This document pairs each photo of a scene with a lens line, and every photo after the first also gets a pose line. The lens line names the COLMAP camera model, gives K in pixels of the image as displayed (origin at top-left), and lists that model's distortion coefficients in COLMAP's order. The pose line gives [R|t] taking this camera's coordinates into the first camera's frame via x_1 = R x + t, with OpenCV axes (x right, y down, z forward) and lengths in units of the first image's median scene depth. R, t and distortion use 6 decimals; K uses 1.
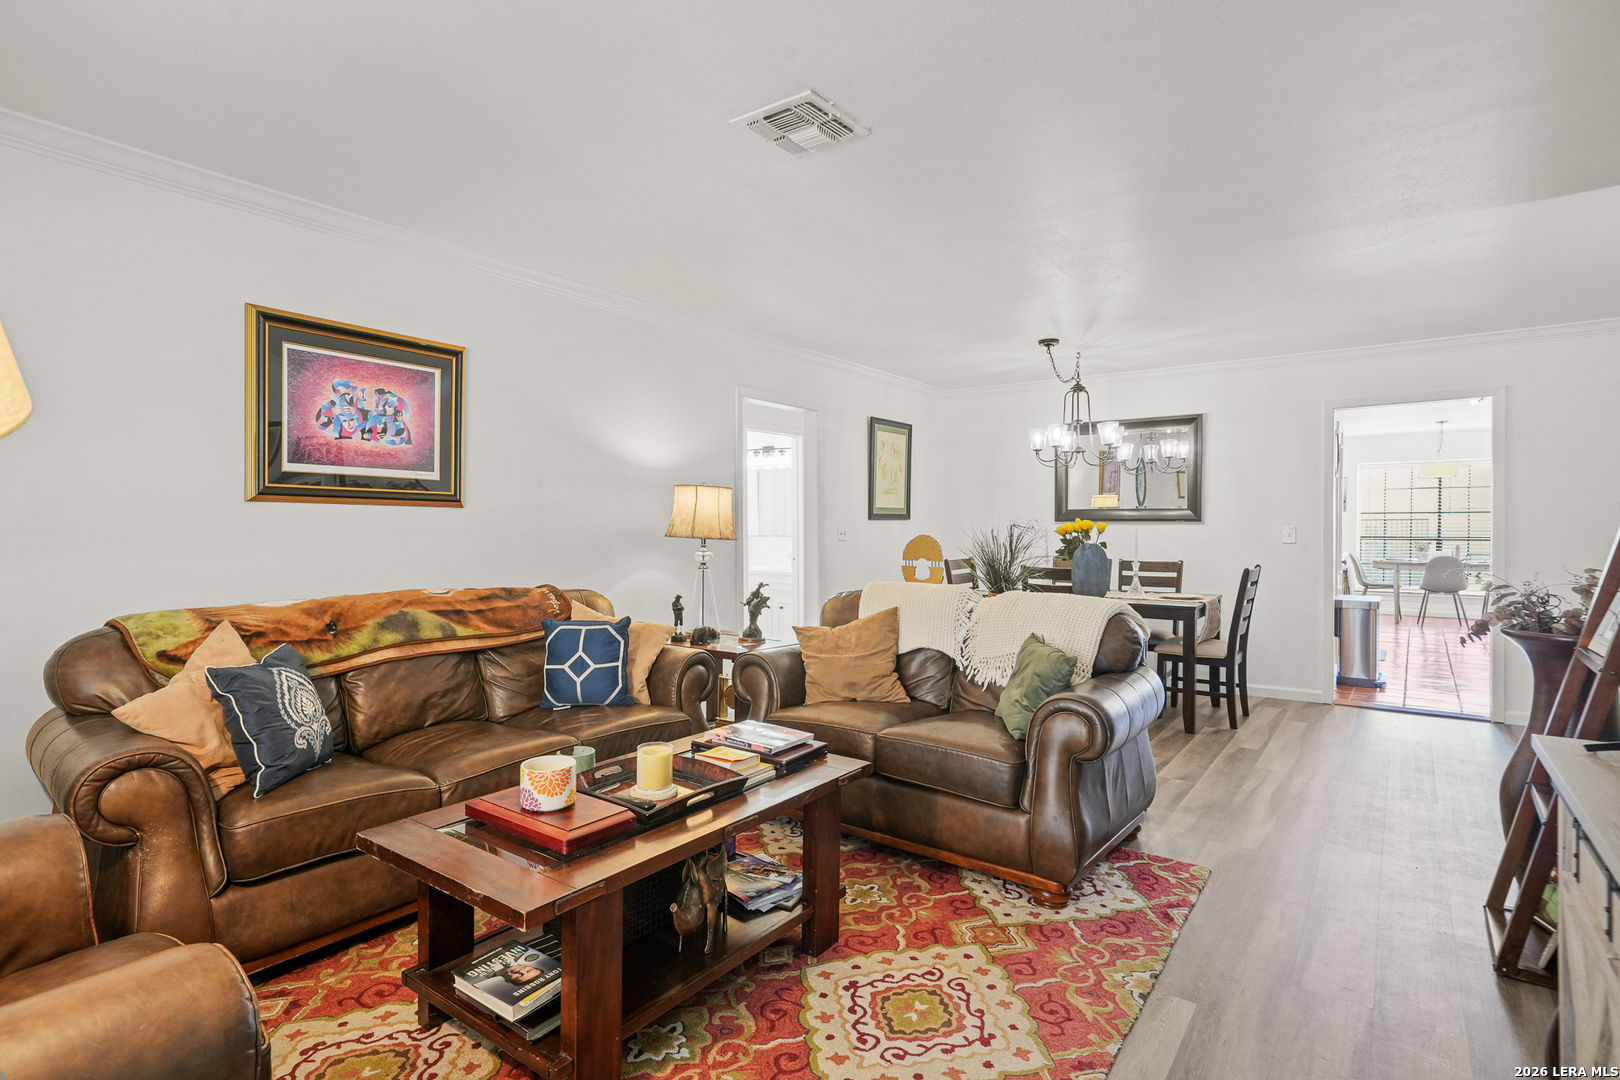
lens RADIAL K [[814.8, 0, 807.7], [0, 814.8, 532.2], [0, 0, 1]] dist [0.001641, -0.000045]
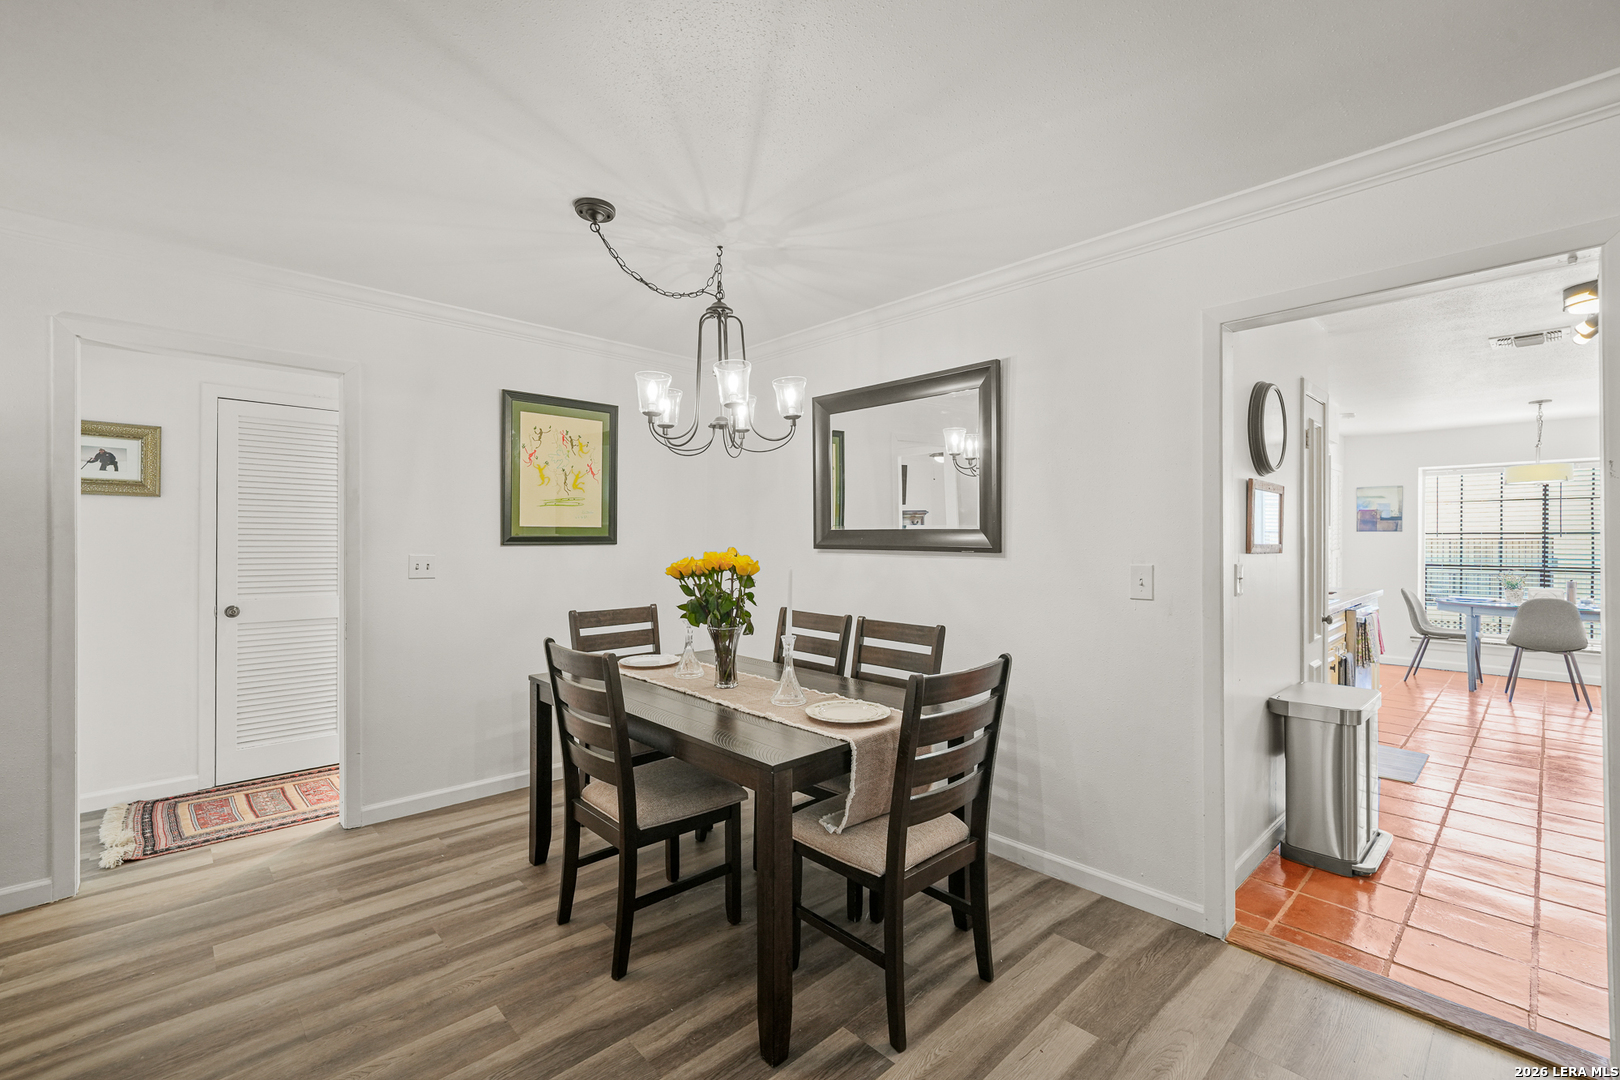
lens RADIAL K [[676.7, 0, 811.6], [0, 676.7, 539.9], [0, 0, 1]] dist [0.000266, 0.000408]
pose [[0.983065, 0.004371, -0.183205, 0.412010], [-0.006022, 0.999946, -0.008455, -0.015989], [0.183158, 0.009415, 0.983038, 0.485999]]
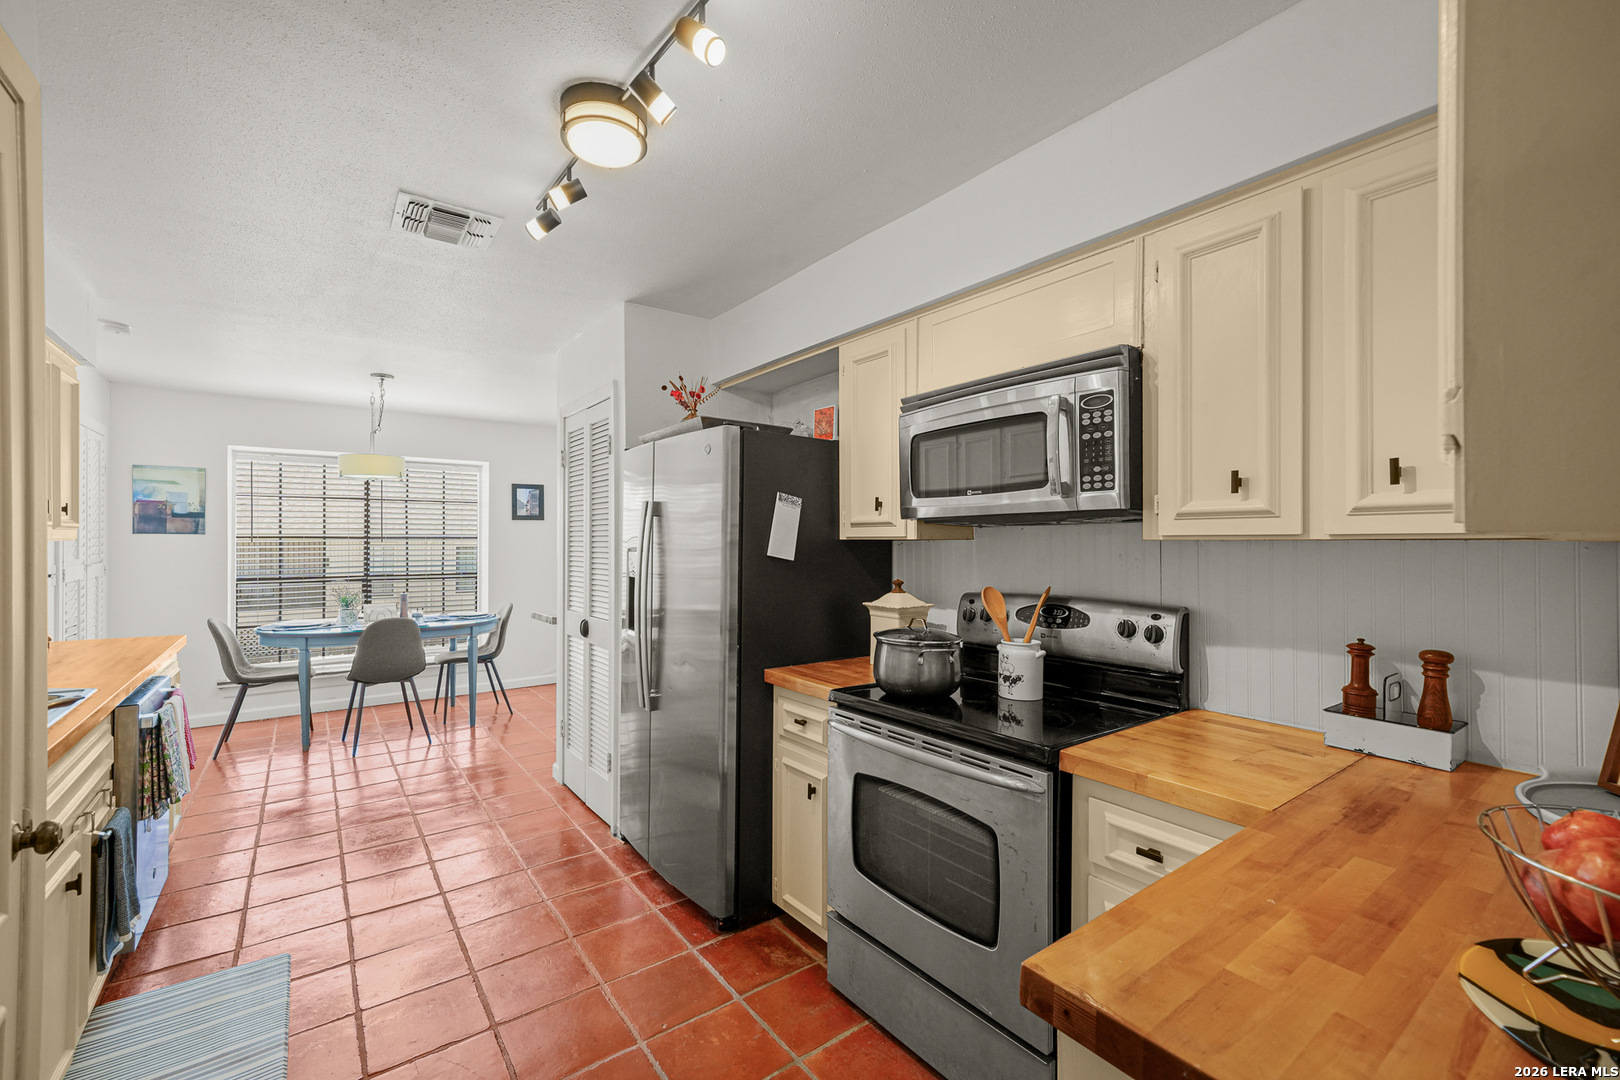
lens RADIAL K [[676.7, 0, 811.6], [0, 676.7, 539.9], [0, 0, 1]] dist [0.000266, 0.000408]
pose [[0.282492, 0.004002, 0.959261, 0.622925], [0.012361, 0.999893, -0.007812, -0.024254], [-0.959190, 0.014064, 0.282413, 0.886285]]
